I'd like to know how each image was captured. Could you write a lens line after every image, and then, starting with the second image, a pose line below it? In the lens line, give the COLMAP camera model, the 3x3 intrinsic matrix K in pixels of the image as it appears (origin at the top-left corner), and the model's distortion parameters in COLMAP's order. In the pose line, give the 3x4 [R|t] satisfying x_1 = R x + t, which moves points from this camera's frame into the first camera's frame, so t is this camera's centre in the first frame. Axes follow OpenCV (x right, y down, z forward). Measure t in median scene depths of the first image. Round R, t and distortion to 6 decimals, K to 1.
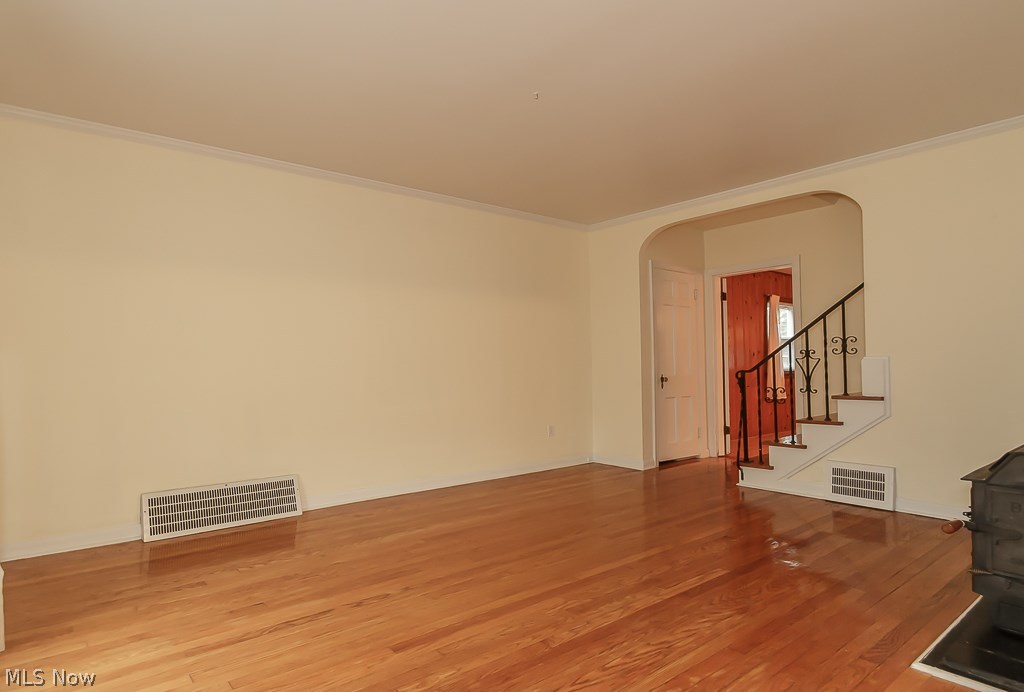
lens RADIAL K [[578.5, 0, 509.0], [0, 578.5, 350.6], [0, 0, 1]] dist [0.004243, -0.000669]
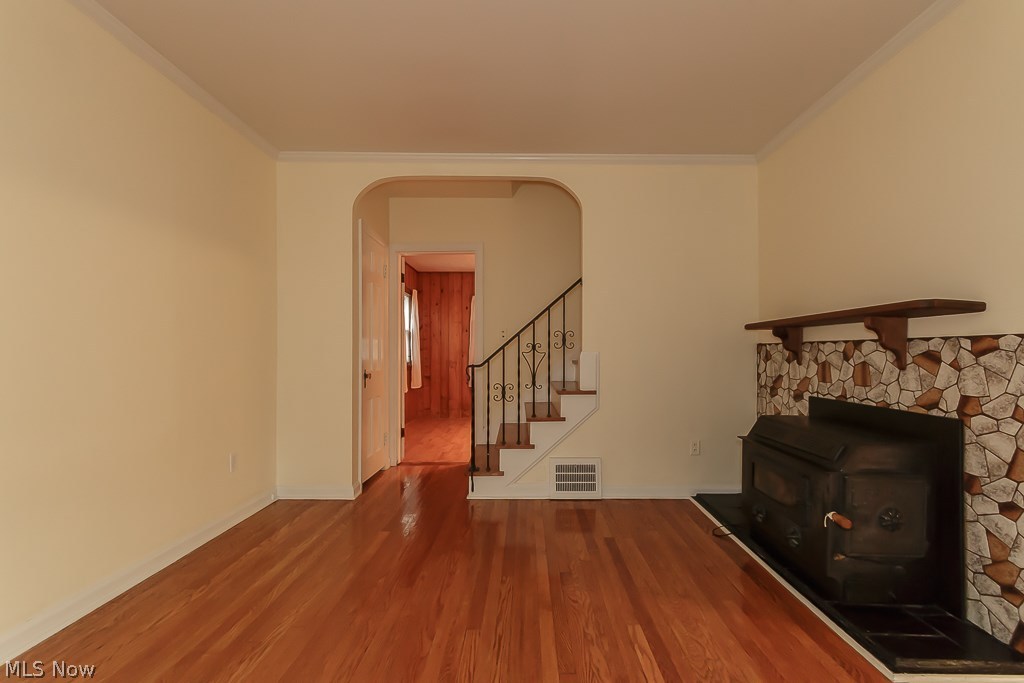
lens RADIAL K [[578.5, 0, 510.4], [0, 578.5, 343.9], [0, 0, 1]] dist [0.004243, -0.000669]
pose [[0.668200, 0.023027, 0.743625, -0.217029], [-0.029075, 0.999566, -0.004826, 0.006015], [-0.743413, -0.018396, 0.668579, 0.407243]]
